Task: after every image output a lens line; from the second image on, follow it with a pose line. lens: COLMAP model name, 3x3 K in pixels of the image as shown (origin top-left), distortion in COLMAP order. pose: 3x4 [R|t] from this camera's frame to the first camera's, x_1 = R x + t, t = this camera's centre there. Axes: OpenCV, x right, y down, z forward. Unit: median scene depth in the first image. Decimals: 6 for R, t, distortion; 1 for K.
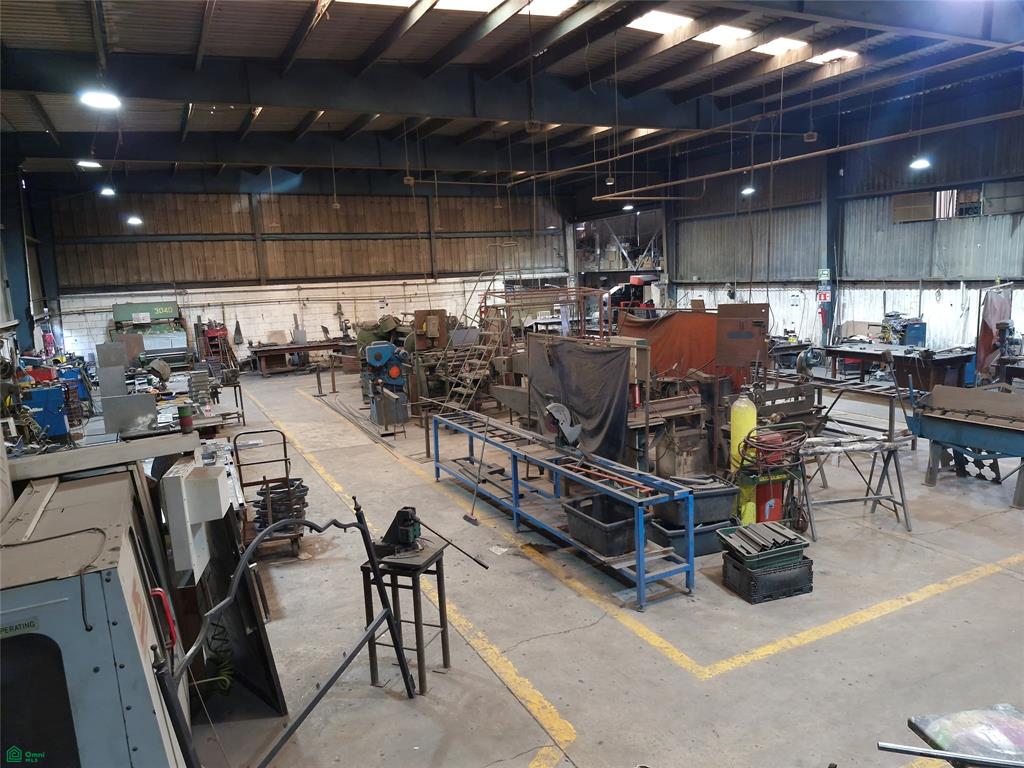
lens RADIAL K [[709.0, 0, 516.5], [0, 709.0, 388.4], [0, 0, 1]] dist [0.049268, -0.039292]
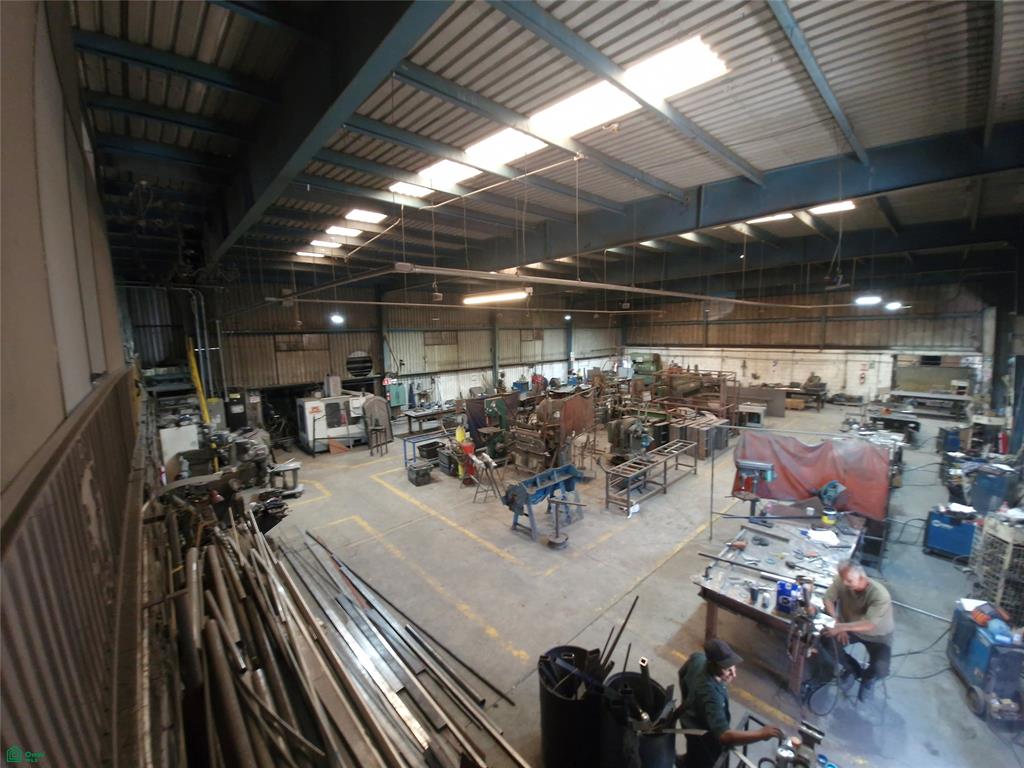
lens RADIAL K [[408.4, 0, 517.6], [0, 408.4, 386.1], [0, 0, 1]] dist [-0.016656, 0.000805]
pose [[0.261478, 0.166979, -0.950656, 0.557335], [-0.140094, 0.981058, 0.133786, -0.117781], [0.954988, 0.098199, 0.279918, 0.226779]]
